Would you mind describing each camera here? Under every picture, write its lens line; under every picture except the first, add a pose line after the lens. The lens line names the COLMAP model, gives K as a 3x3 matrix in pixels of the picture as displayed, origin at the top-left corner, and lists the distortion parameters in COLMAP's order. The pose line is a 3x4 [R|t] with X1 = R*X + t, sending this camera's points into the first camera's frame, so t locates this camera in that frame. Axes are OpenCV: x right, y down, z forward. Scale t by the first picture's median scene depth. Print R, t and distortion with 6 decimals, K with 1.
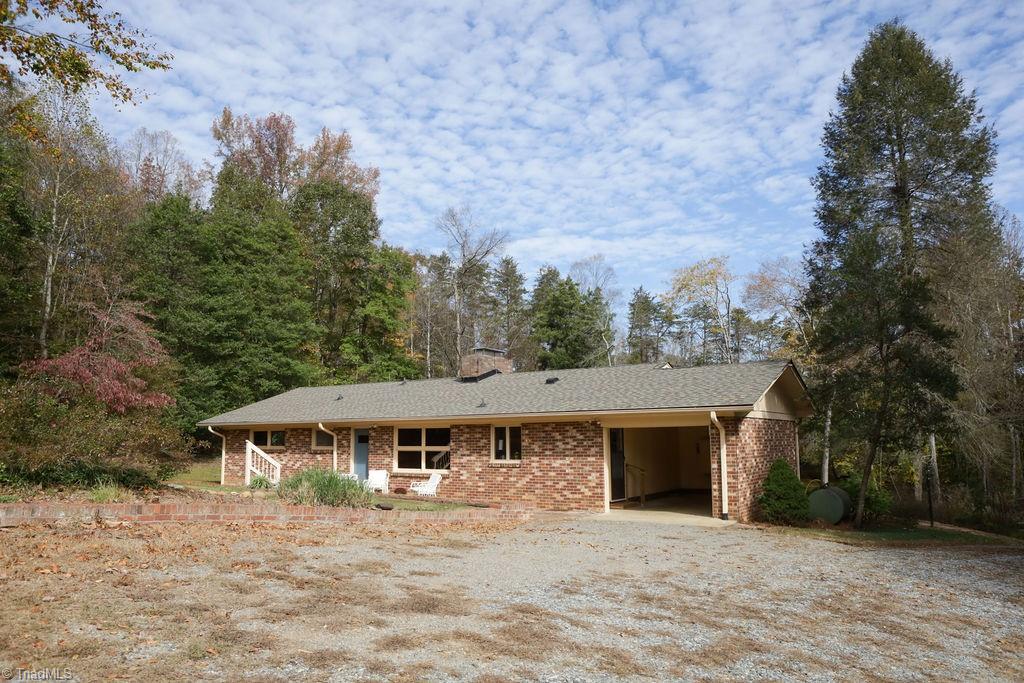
lens RADIAL K [[711.6, 0, 512.0], [0, 711.6, 341.5], [0, 0, 1]] dist [-0.109492, 0.089837]
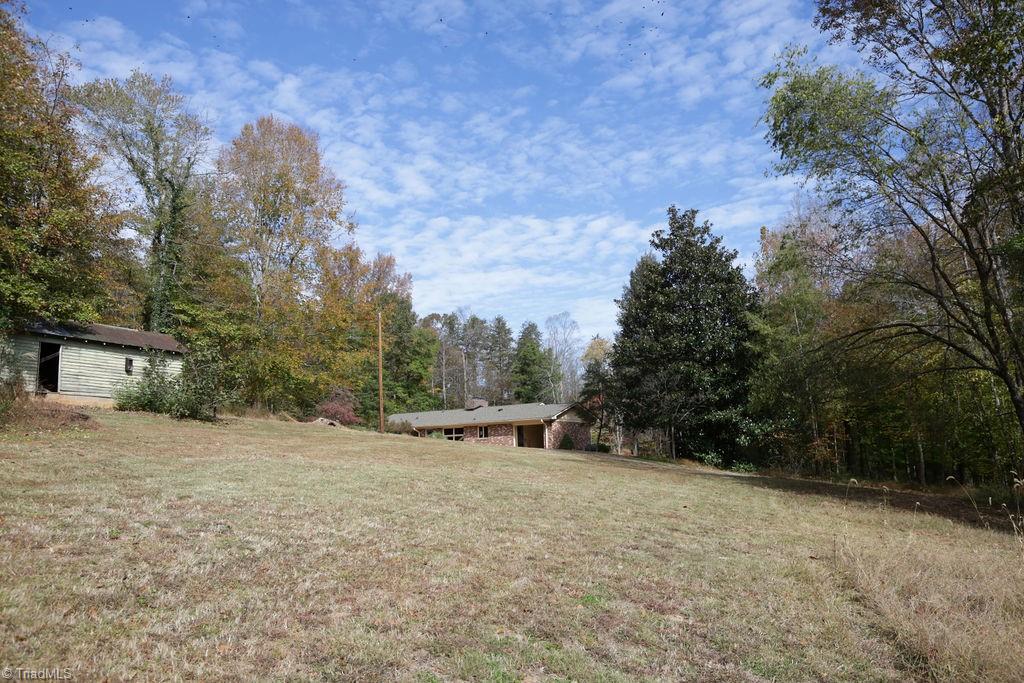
lens RADIAL K [[711.6, 0, 512.0], [0, 711.6, 341.5], [0, 0, 1]] dist [-0.109492, 0.089837]
pose [[0.999725, -0.021845, -0.008540, 0.117432], [0.021596, 0.999368, -0.028240, -0.116049], [0.009152, 0.028047, 0.999565, -1.559289]]
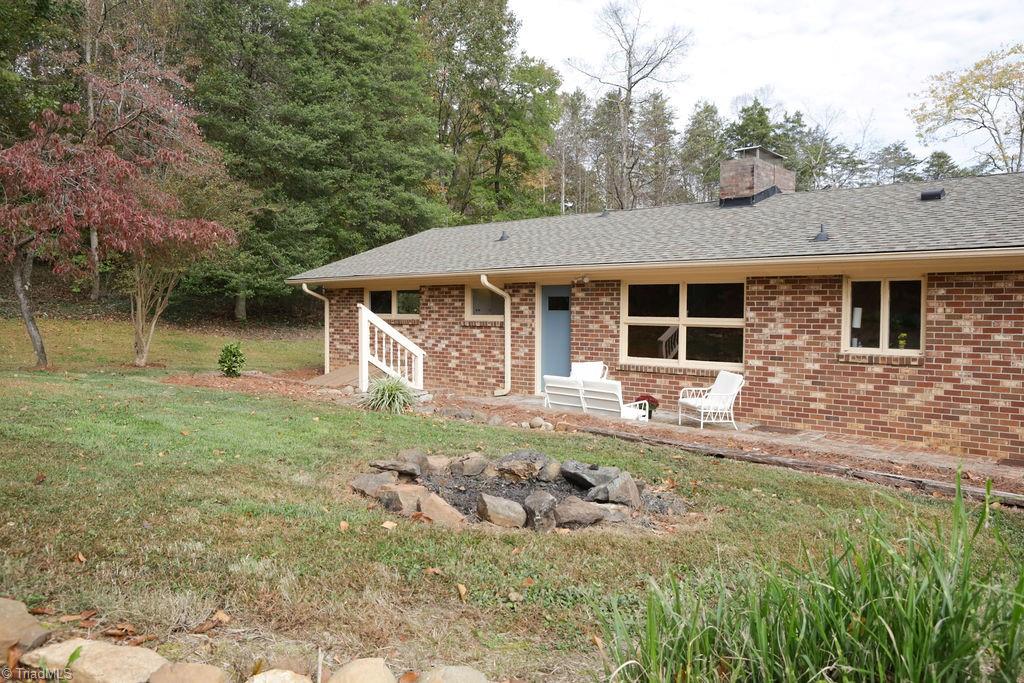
lens RADIAL K [[729.6, 0, 512.0], [0, 729.6, 341.5], [0, 0, 1]] dist [-0.118563, 0.099476]
pose [[0.988164, 0.020199, -0.152066, -0.149046], [0.008146, 0.982984, 0.183508, 0.057053], [0.153185, -0.182575, 0.971185, 0.396570]]
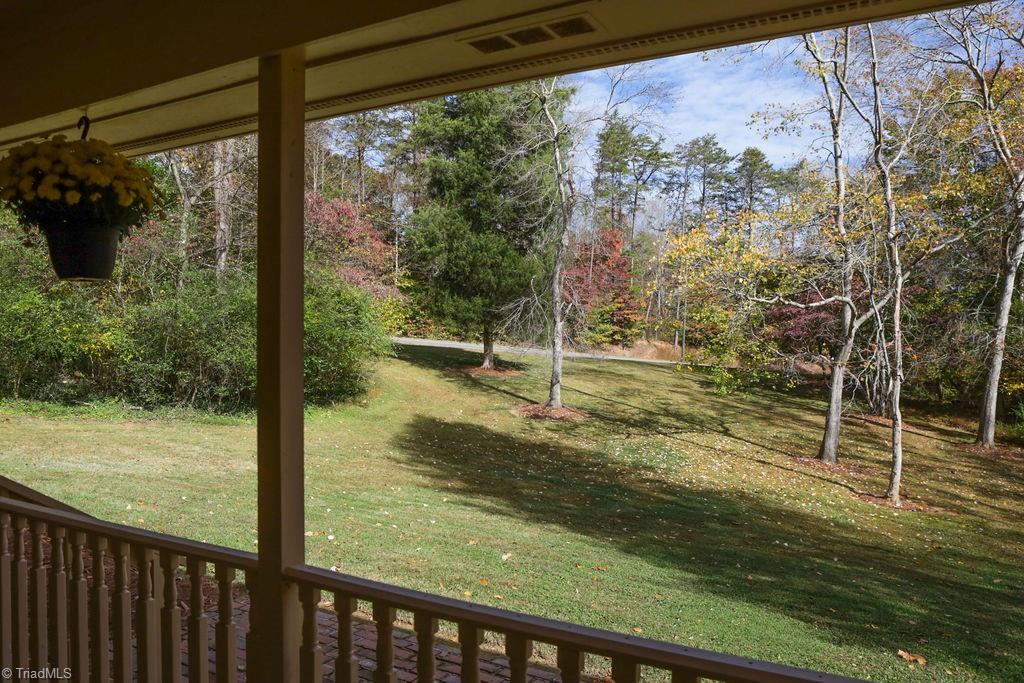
lens RADIAL K [[711.6, 0, 512.0], [0, 711.6, 341.5], [0, 0, 1]] dist [-0.109492, 0.089837]
pose [[0.998341, 0.012952, 0.056108, 0.191887], [-0.020993, 0.989181, 0.145191, 0.182494], [-0.053621, -0.146128, 0.987811, 1.227920]]
